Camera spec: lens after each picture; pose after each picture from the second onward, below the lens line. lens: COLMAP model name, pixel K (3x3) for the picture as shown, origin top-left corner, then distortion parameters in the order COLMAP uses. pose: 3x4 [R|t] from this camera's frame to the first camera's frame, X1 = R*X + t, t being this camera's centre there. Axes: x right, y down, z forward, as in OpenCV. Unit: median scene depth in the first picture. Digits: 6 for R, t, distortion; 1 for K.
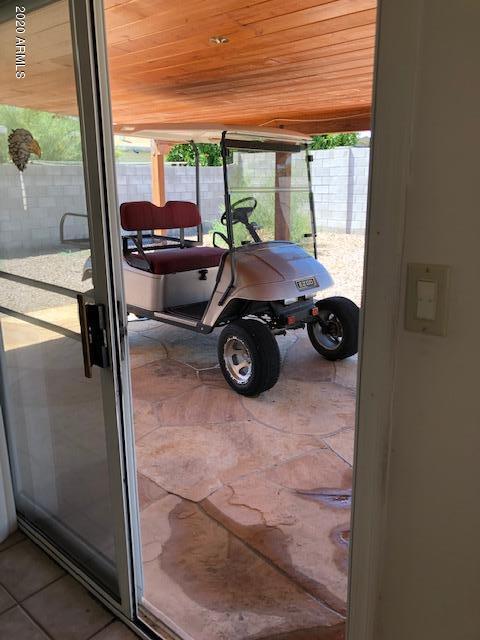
lens RADIAL K [[521.6, 0, 240.0], [0, 521.6, 320.0], [0, 0, 1]] dist [0.003948, 0.002881]
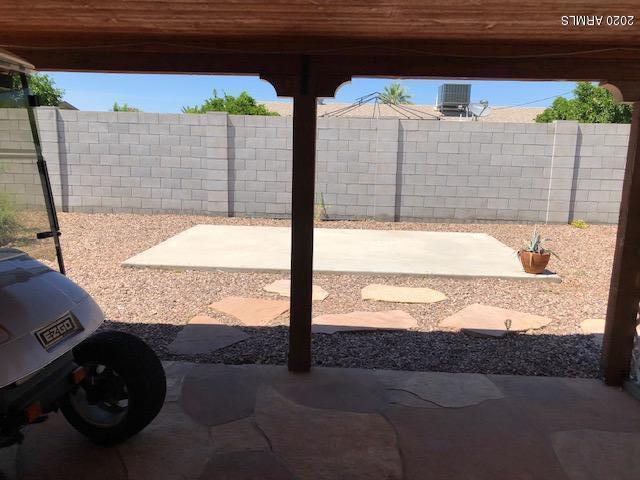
lens RADIAL K [[521.6, 0, 320.0], [0, 521.6, 240.0], [0, 0, 1]] dist [0.003948, 0.002881]
pose [[0.776480, -0.077386, 0.625372, 0.009763], [0.136285, 0.989565, -0.046763, -0.089174], [-0.615228, 0.121540, 0.778924, 0.374372]]
